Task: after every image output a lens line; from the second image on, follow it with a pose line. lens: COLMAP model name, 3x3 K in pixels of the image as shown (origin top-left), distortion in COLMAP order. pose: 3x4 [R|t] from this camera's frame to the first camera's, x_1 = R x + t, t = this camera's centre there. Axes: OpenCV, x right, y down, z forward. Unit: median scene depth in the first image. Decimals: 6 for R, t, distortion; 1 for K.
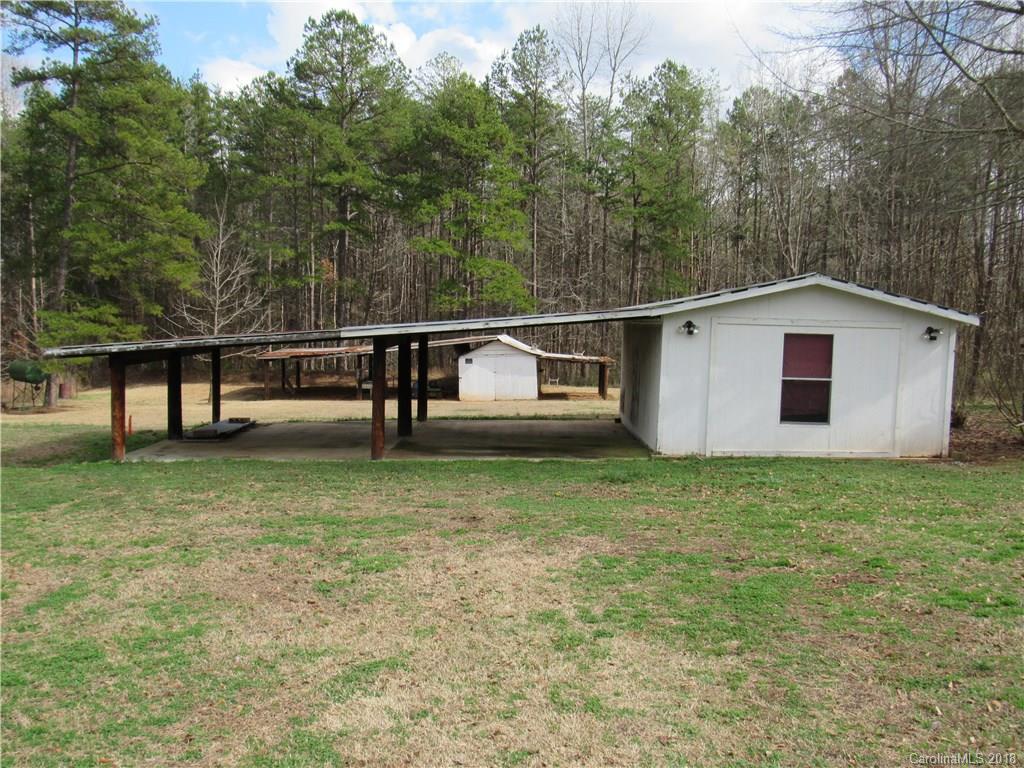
lens RADIAL K [[973.8, 0, 512.0], [0, 973.8, 384.0], [0, 0, 1]] dist [-0.044587, 0.033295]
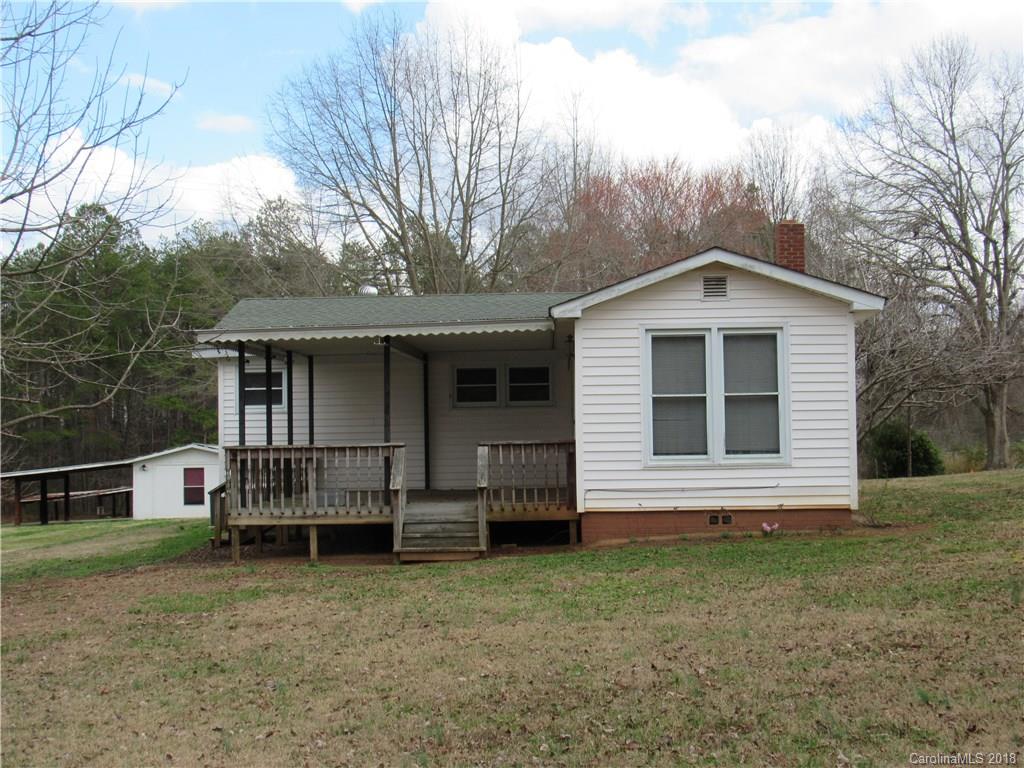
lens RADIAL K [[1303.6, 0, 512.0], [0, 1303.6, 384.0], [0, 0, 1]] dist [-0.074638, -0.007881]
pose [[0.997097, -0.040166, 0.064680, 0.296998], [0.047457, 0.992179, -0.115453, 0.050091], [-0.059537, 0.118187, 0.991205, -0.752953]]
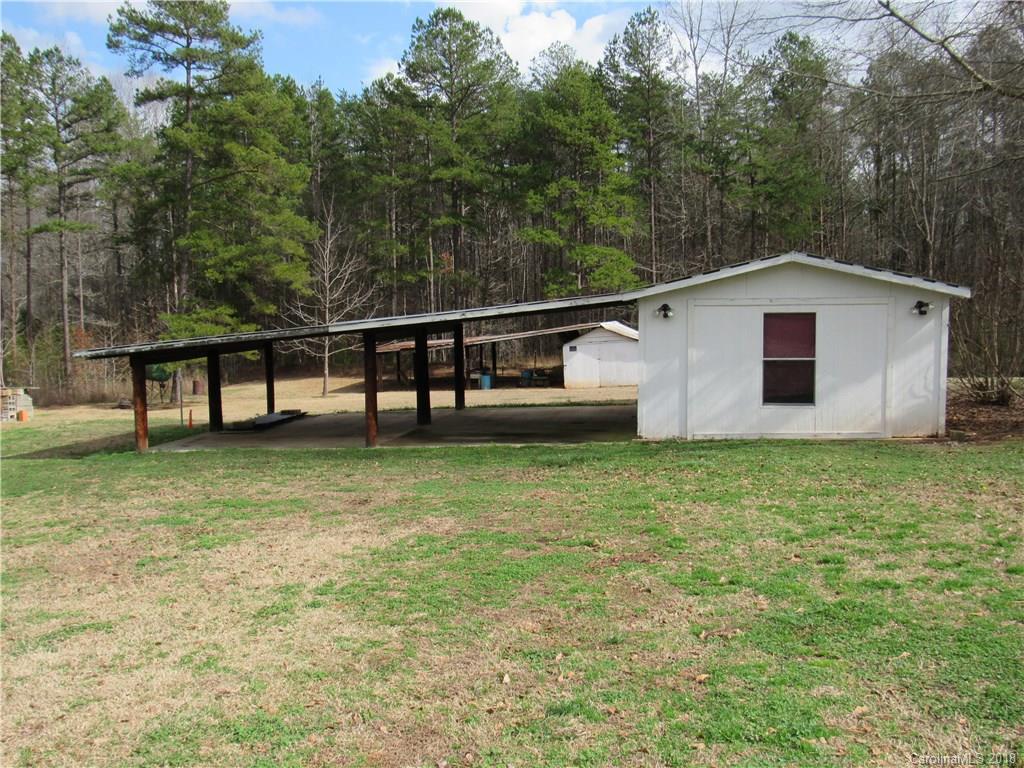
lens RADIAL K [[973.8, 0, 512.0], [0, 973.8, 384.0], [0, 0, 1]] dist [-0.044587, 0.033295]
pose [[0.986511, -0.023902, -0.161940, 0.062100], [0.025913, 0.999611, 0.010314, 0.000879], [0.161630, -0.014372, 0.986747, -0.003250]]
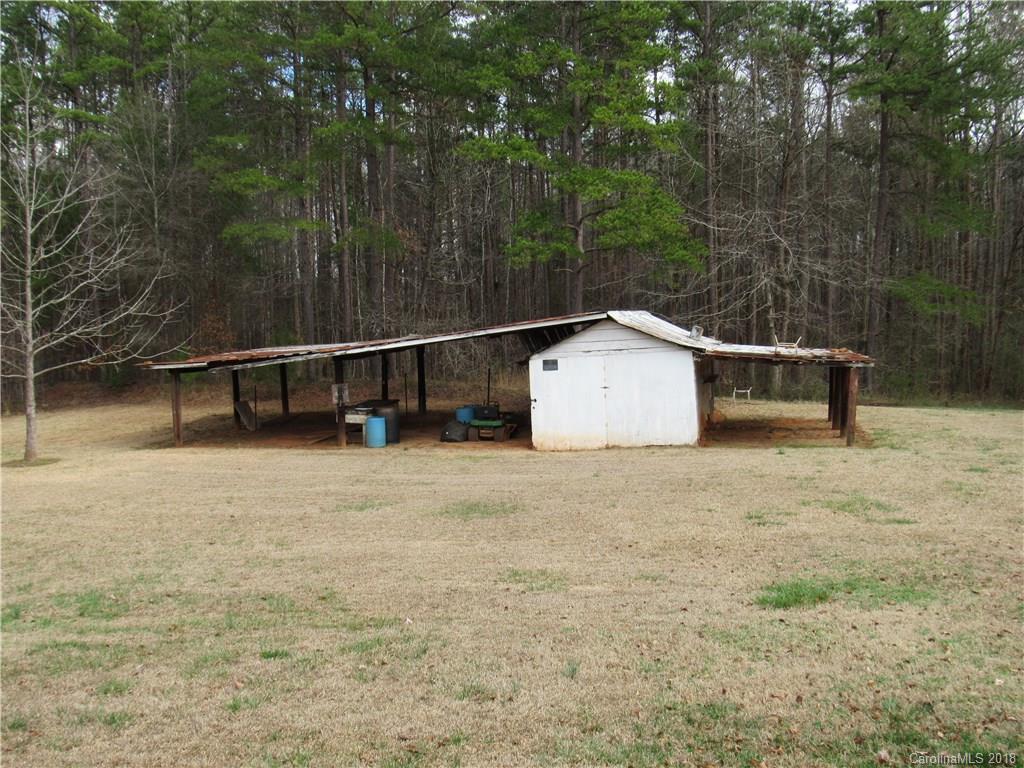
lens RADIAL K [[973.8, 0, 512.0], [0, 973.8, 384.0], [0, 0, 1]] dist [-0.044587, 0.033295]
pose [[0.978655, -0.016193, -0.204869, 0.039095], [0.017815, 0.999823, 0.006078, -0.019662], [0.204734, -0.009598, 0.978771, 0.593266]]
